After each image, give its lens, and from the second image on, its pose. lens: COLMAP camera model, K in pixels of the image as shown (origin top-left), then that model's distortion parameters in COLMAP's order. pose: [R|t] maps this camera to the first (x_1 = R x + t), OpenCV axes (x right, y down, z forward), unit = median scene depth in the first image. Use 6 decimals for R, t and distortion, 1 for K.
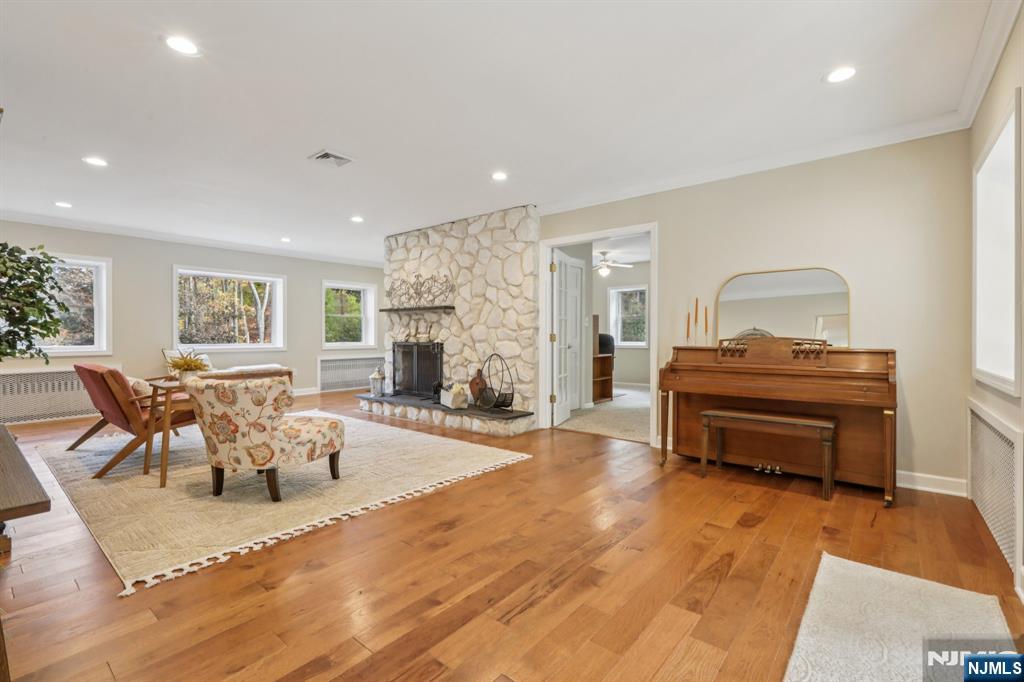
lens RADIAL K [[456.4, 0, 513.8], [0, 456.4, 338.5], [0, 0, 1]] dist [-0.002326, -0.000255]
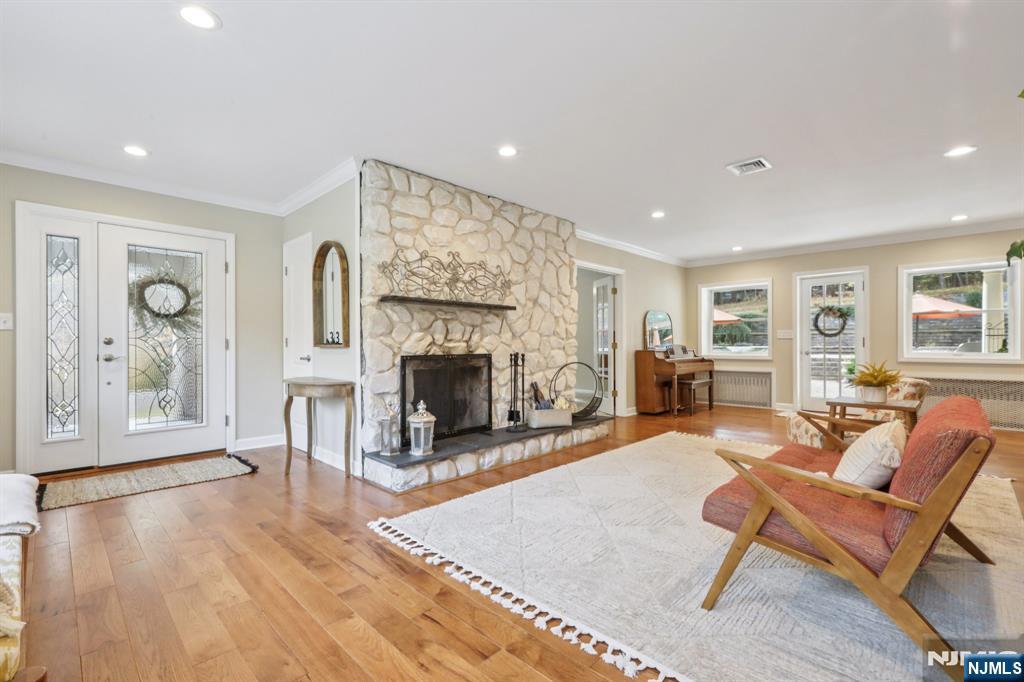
lens RADIAL K [[456.4, 0, 517.9], [0, 456.4, 345.7], [0, 0, 1]] dist [-0.002326, -0.000255]
pose [[0.083117, -0.000572, 0.996540, -0.886513], [0.011682, 0.999932, -0.000401, -0.002947], [-0.996471, 0.011675, 0.083118, 0.877647]]
